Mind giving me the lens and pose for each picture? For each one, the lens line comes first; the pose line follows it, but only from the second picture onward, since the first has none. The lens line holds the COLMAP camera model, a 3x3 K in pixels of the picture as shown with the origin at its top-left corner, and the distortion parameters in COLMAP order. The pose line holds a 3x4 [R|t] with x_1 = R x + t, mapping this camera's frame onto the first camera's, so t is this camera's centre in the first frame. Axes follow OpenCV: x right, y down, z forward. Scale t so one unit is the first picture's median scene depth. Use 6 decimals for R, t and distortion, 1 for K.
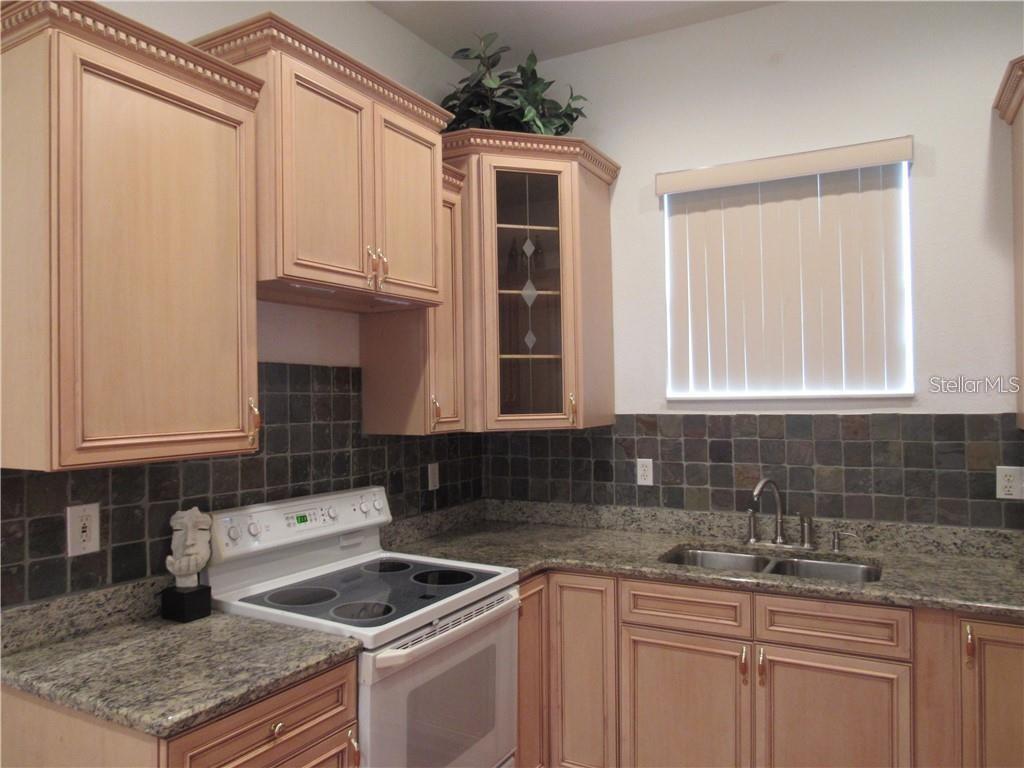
lens RADIAL K [[734.6, 0, 512.0], [0, 734.6, 384.0], [0, 0, 1]] dist [-0.032588, 0.004296]
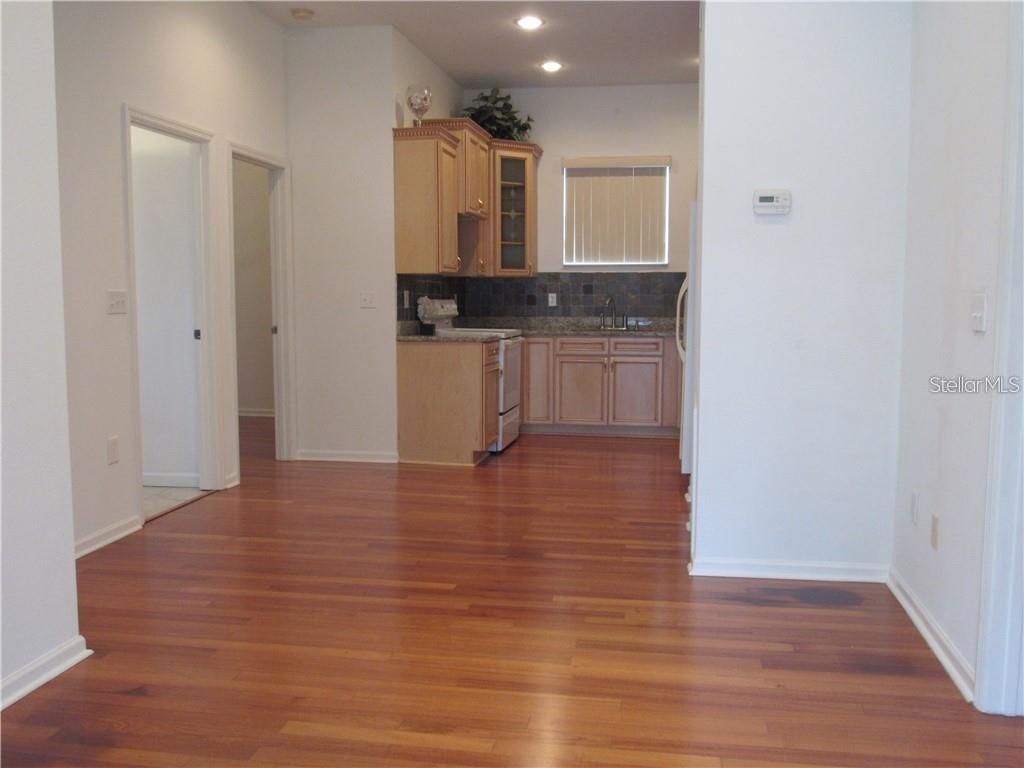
lens RADIAL K [[971.4, 0, 512.0], [0, 971.4, 384.0], [0, 0, 1]] dist [-0.008097, -0.001763]
pose [[0.945419, -0.014221, 0.325547, -0.931976], [-0.019833, 0.994684, 0.101048, 0.088761], [-0.325253, -0.101990, 0.940111, -1.787977]]
